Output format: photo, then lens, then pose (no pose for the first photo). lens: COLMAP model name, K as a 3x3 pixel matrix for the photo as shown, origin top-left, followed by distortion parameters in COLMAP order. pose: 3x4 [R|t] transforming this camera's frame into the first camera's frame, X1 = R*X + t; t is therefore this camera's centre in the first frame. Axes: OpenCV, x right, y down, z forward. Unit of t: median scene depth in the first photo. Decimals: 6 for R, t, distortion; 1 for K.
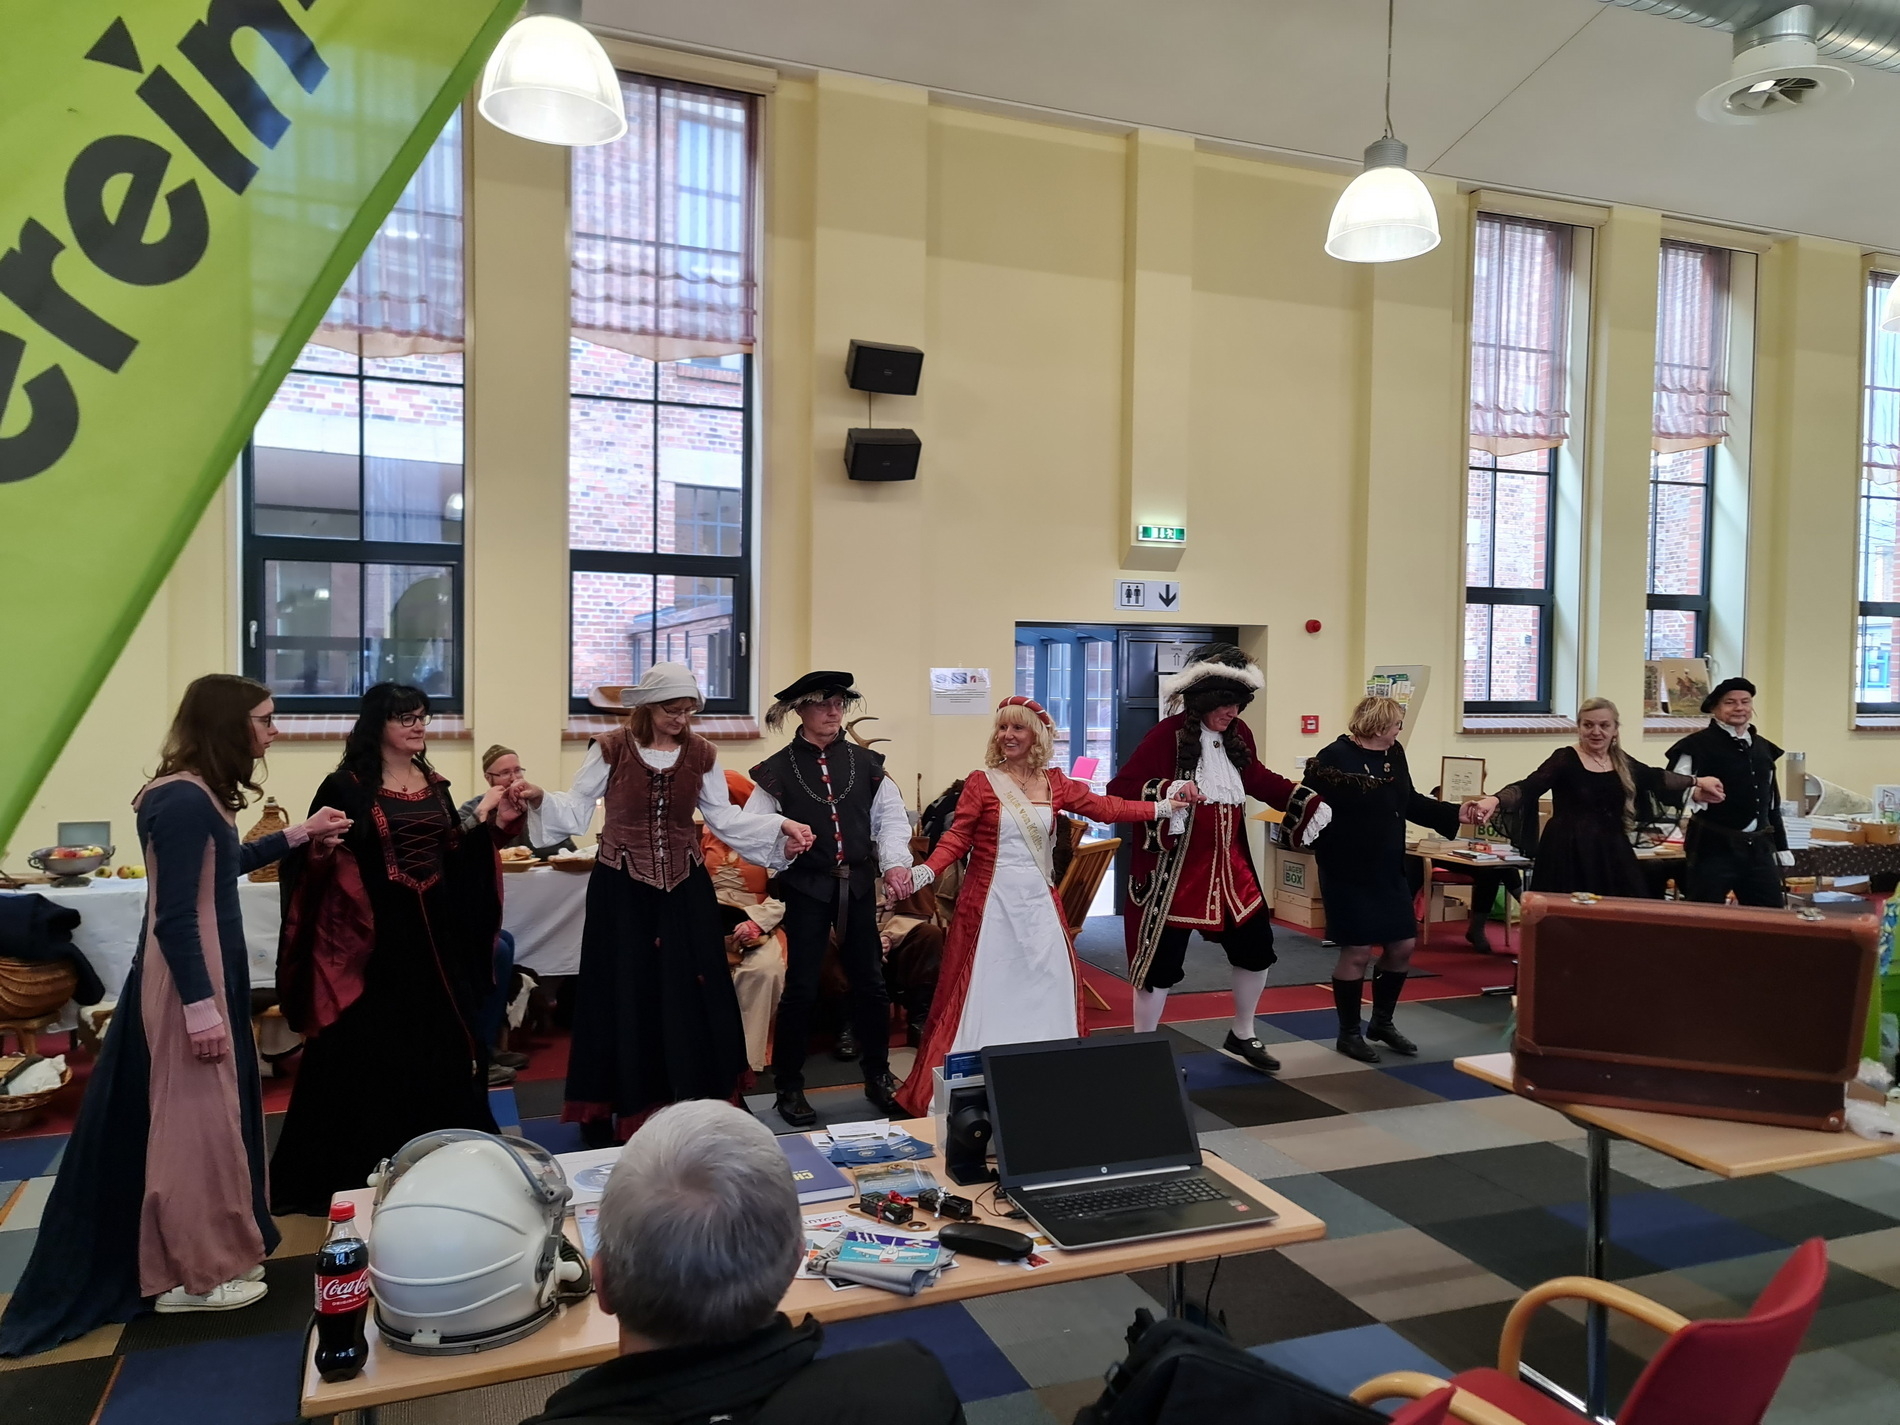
lens RADIAL K [[1408.9, 0, 1026.8], [0, 1408.9, 725.8], [0, 0, 1]] dist [0.025669, -0.027454]
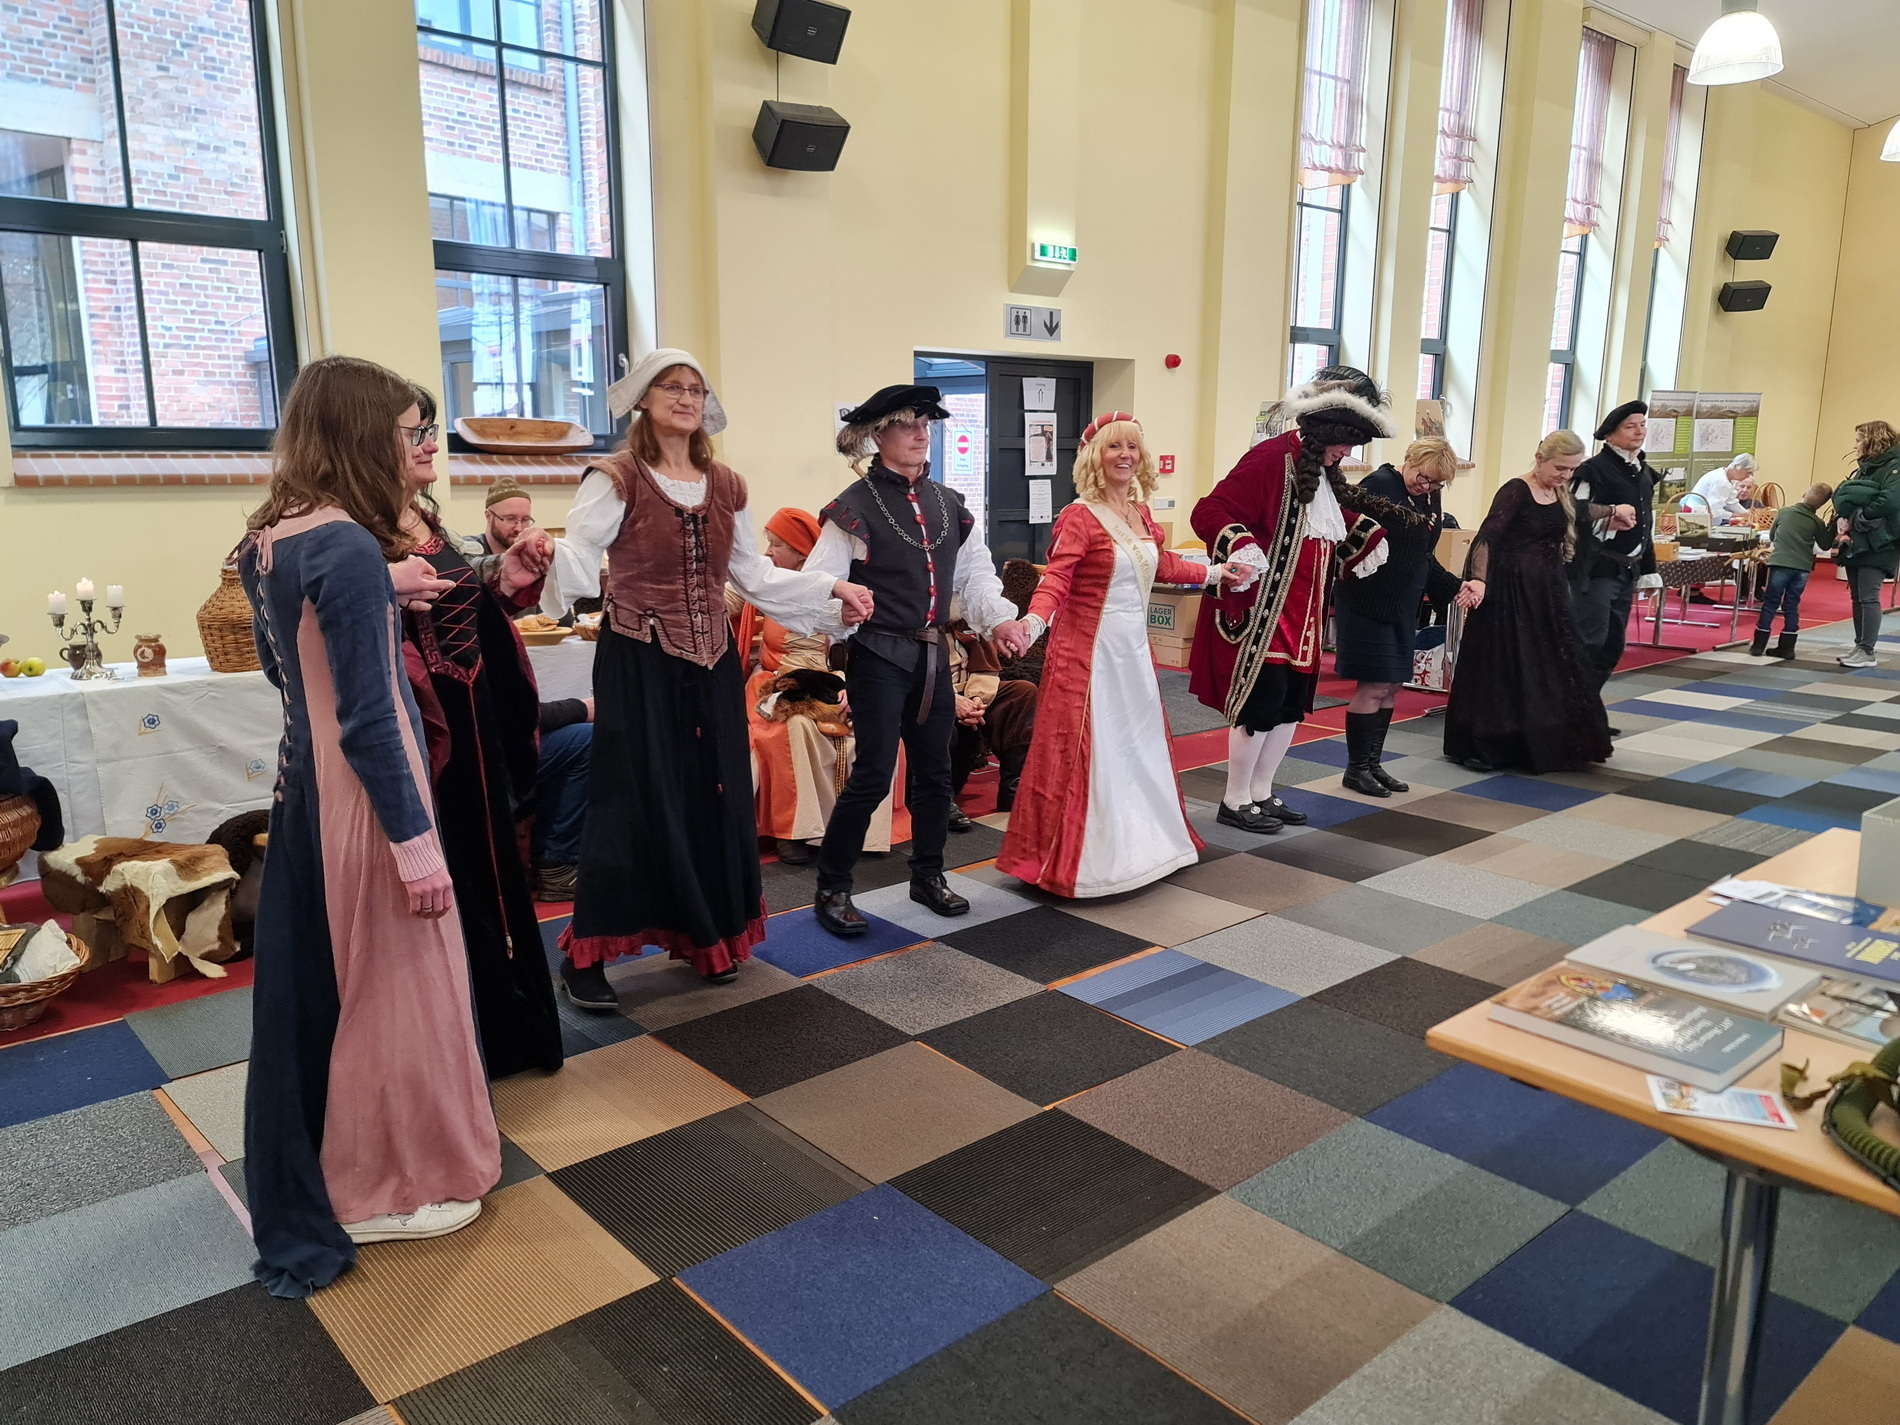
lens RADIAL K [[1408.9, 0, 1026.8], [0, 1408.9, 725.8], [0, 0, 1]] dist [0.025669, -0.027454]
pose [[0.940084, -0.067968, 0.334099, -0.275431], [0.010104, 0.985051, 0.171966, 0.010271], [-0.340793, -0.158286, 0.926718, 0.111837]]
